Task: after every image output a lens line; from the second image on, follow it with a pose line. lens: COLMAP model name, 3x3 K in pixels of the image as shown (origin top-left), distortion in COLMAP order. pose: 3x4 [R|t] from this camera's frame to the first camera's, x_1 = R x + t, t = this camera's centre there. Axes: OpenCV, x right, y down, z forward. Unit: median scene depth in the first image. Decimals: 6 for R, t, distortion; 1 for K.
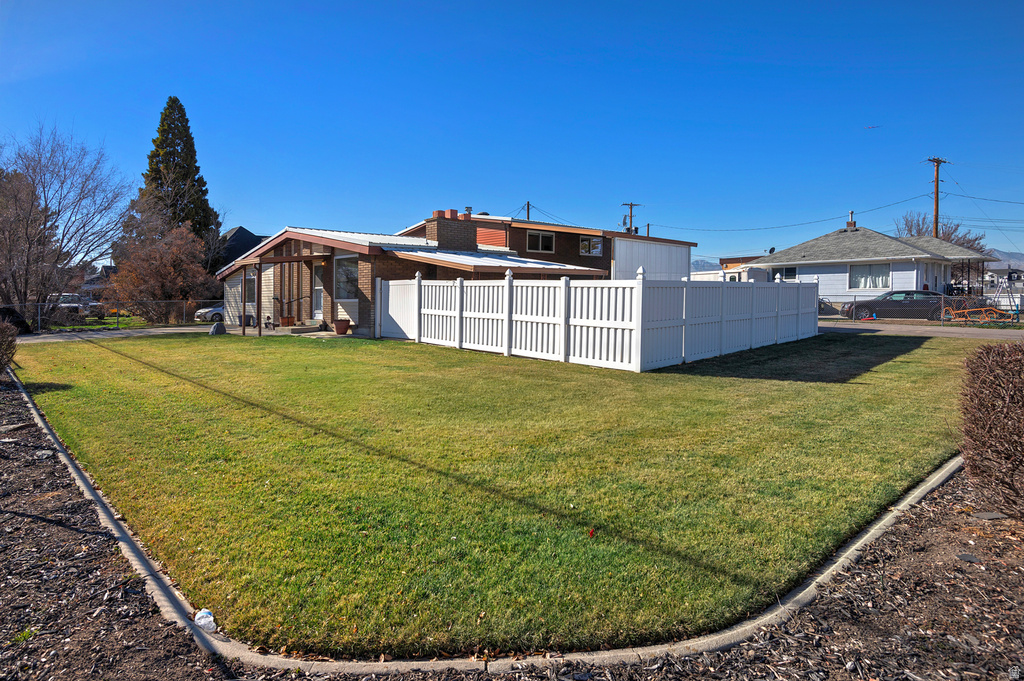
lens RADIAL K [[548.4, 0, 500.3], [0, 548.4, 306.7], [0, 0, 1]] dist [0.001564, -0.000065]
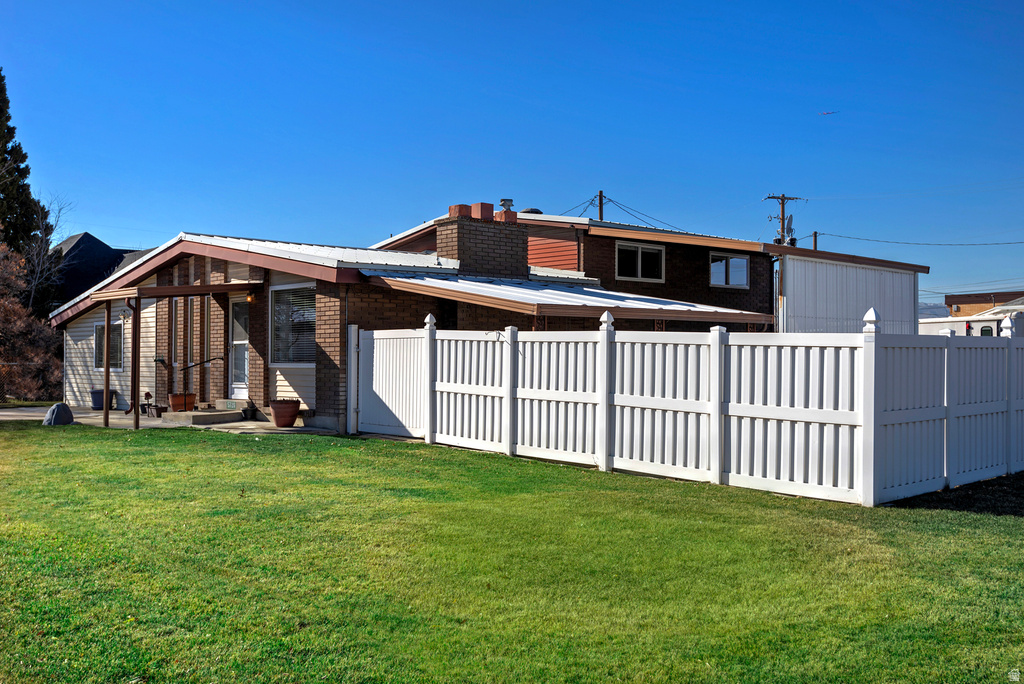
lens RADIAL K [[959.0, 0, 511.9], [0, 959.0, 368.5], [0, 0, 1]] dist [-0.004963, 0.006918]
pose [[0.999905, 0.007746, -0.011396, -0.051910], [-0.007838, 0.999937, -0.008089, -0.002492], [0.011332, 0.008177, 0.999902, 0.036140]]
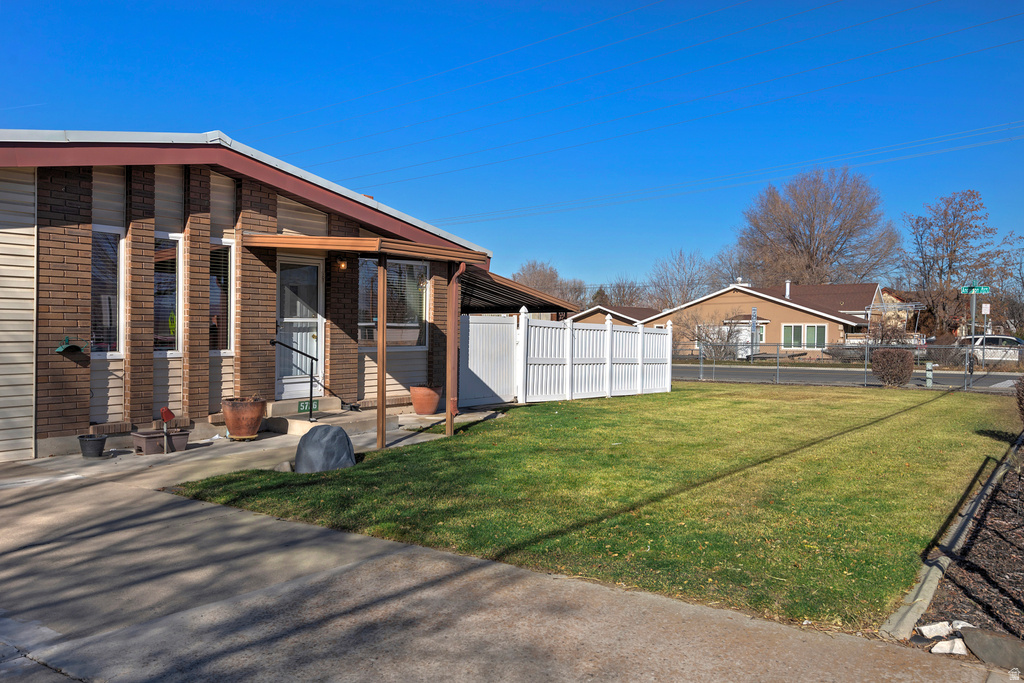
lens RADIAL K [[843.9, 0, 512.0], [0, 843.9, 341.5], [0, 0, 1]] dist [-0.001623, -0.002765]
pose [[-0.212664, -0.023614, 0.976840, -1.146535], [-0.006684, 0.999720, 0.022712, -0.039823], [-0.977103, -0.001700, -0.212762, 1.157712]]
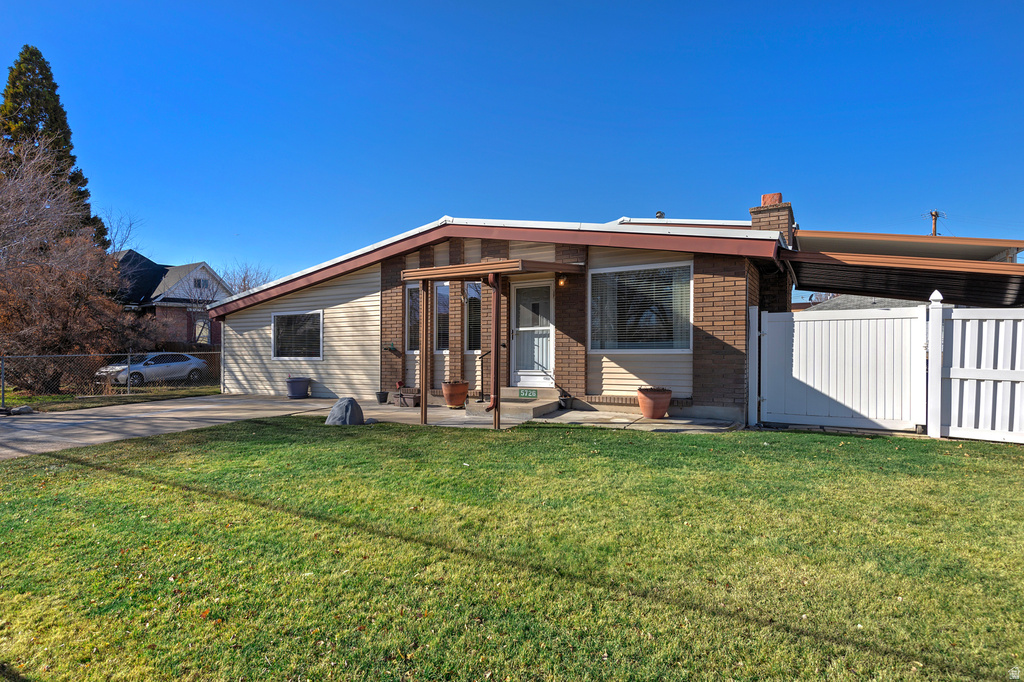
lens RADIAL K [[518.0, 0, 512.0], [0, 518.0, 341.0], [0, 0, 1]] dist [0.000738, -0.000280]
pose [[0.959180, -0.025388, 0.281655, -0.586292], [0.025778, 0.999665, 0.002324, -0.028375], [-0.281620, 0.005031, 0.959513, 0.614404]]
